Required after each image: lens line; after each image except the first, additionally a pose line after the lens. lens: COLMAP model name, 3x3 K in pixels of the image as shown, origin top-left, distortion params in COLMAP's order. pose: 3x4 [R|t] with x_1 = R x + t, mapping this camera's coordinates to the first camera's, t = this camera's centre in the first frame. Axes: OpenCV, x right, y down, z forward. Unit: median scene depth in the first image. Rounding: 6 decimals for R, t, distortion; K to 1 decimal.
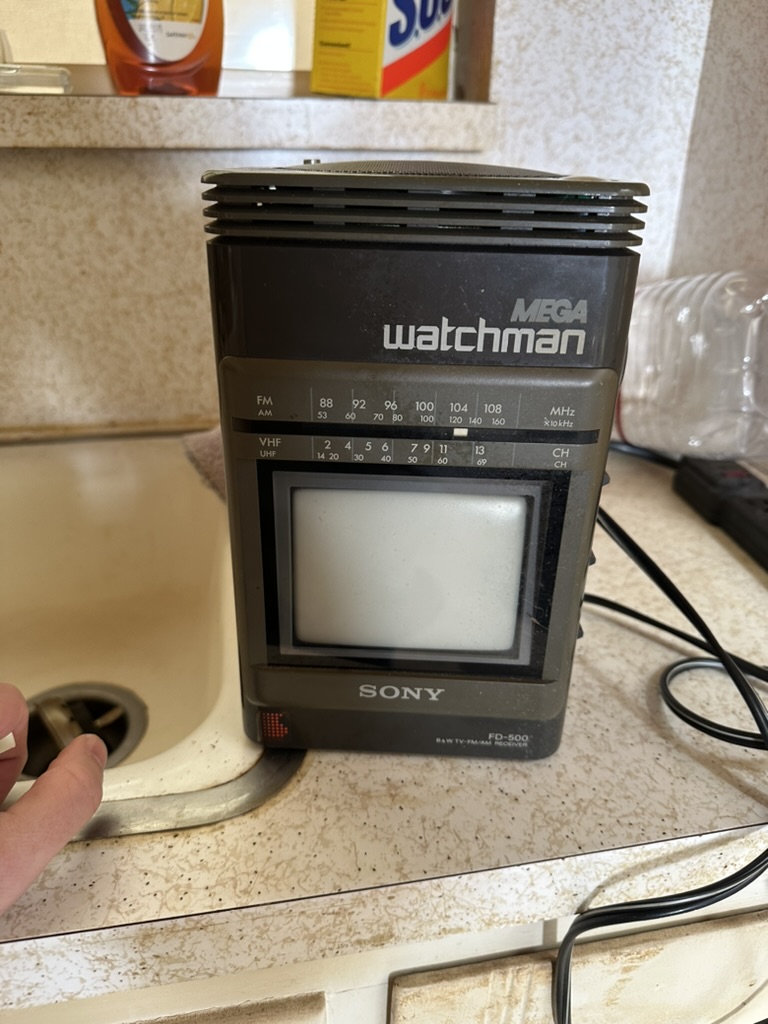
lens RADIAL K [[726.1, 0, 384.0], [0, 726.1, 512.0], [0, 0, 1]] dist [-0.061105, 0.009003]
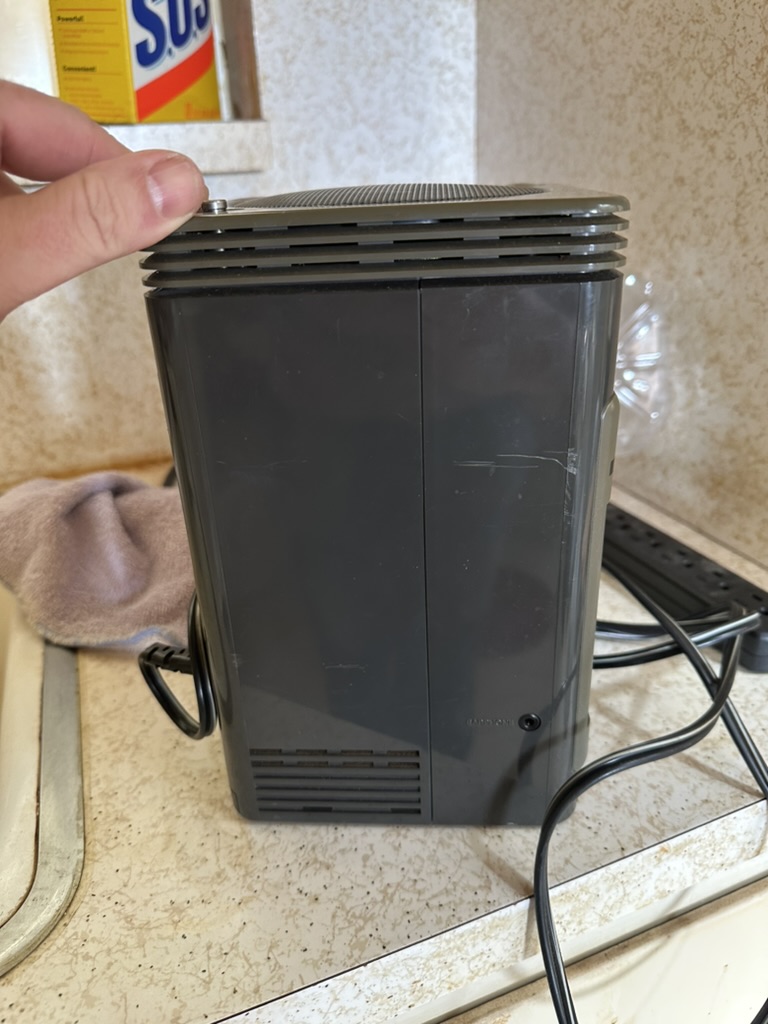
lens RADIAL K [[736.2, 0, 384.0], [0, 736.2, 512.0], [0, 0, 1]] dist [-0.061134, 0.005844]
pose [[0.978151, -0.132327, 0.160347, 0.182070], [0.135517, 0.990733, -0.009075, -0.055315], [-0.157660, 0.030606, 0.987019, 0.083291]]
